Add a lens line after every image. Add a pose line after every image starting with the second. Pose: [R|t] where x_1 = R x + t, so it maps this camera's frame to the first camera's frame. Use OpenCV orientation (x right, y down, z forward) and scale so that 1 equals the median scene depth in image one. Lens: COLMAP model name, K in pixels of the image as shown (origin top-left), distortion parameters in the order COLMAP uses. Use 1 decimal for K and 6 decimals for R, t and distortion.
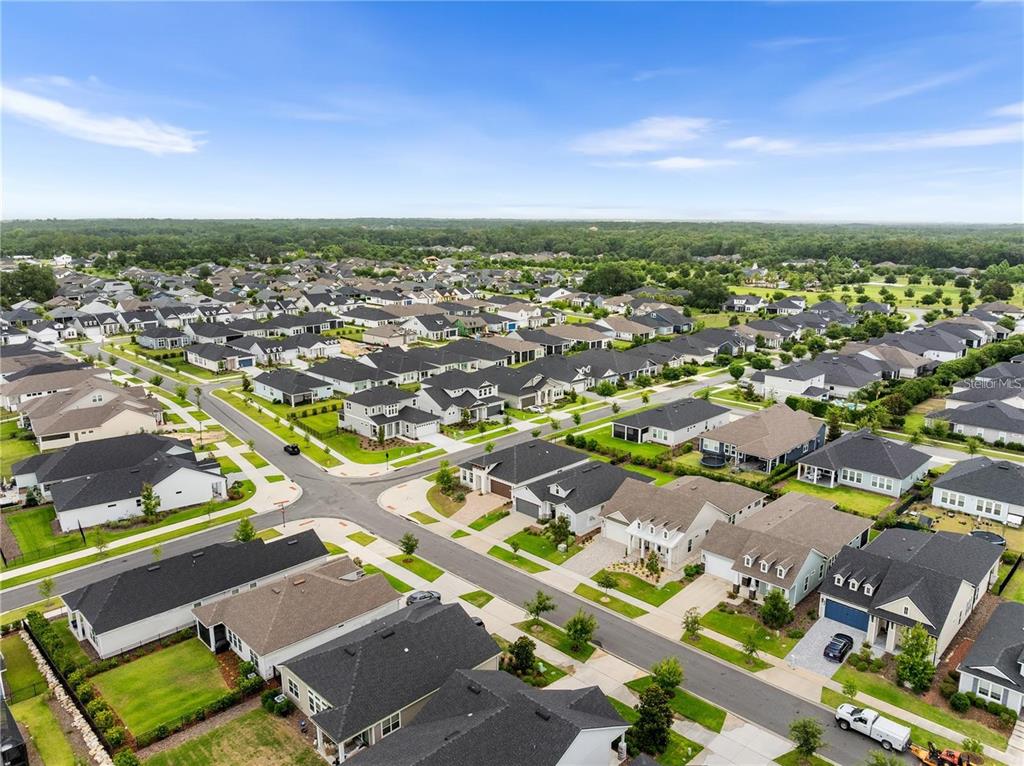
lens RADIAL K [[734.2, 0, 512.0], [0, 734.2, 383.0], [0, 0, 1]] dist [-0.028497, 0.004805]
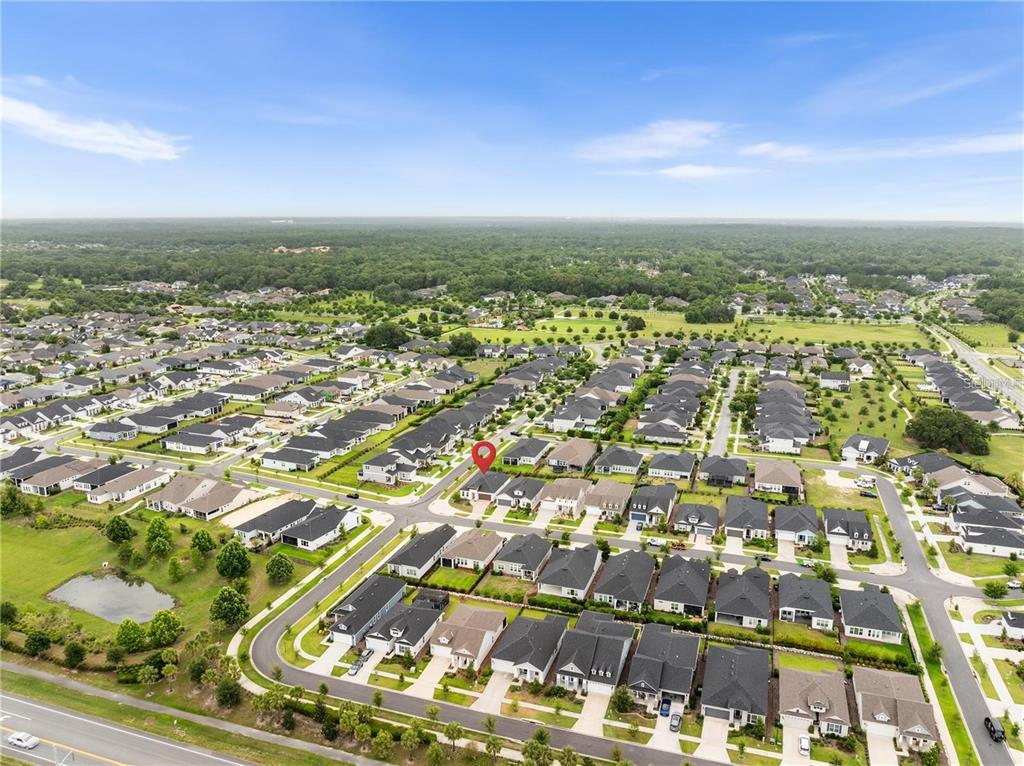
lens RADIAL K [[734.2, 0, 512.0], [0, 734.2, 383.0], [0, 0, 1]] dist [-0.028497, 0.004805]
pose [[0.901648, -0.095561, 0.421780, -0.701687], [0.095877, 0.995182, 0.020515, -0.195959], [-0.421708, 0.021941, 0.906466, -0.873497]]
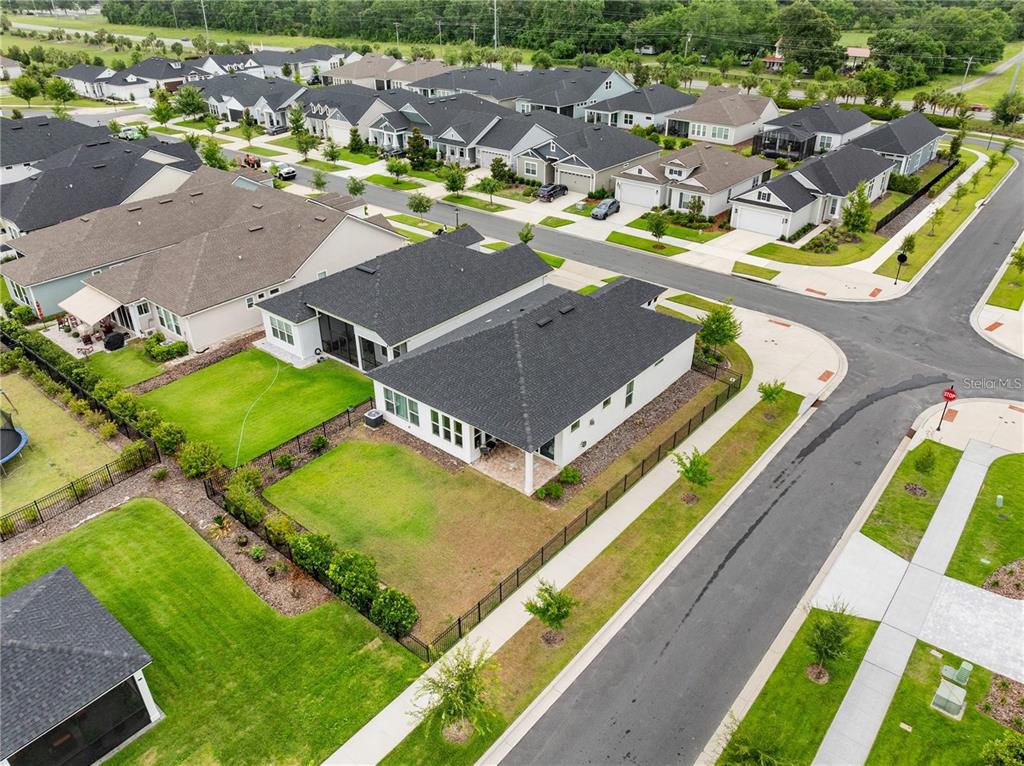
lens RADIAL K [[735.7, 0, 512.0], [0, 735.7, 383.0], [0, 0, 1]] dist [-0.008676, -0.079587]
pose [[-0.996354, 0.042826, -0.073792, 0.060328], [-0.017964, 0.740208, 0.672138, -0.128048], [0.083406, 0.671013, -0.736740, 1.154388]]
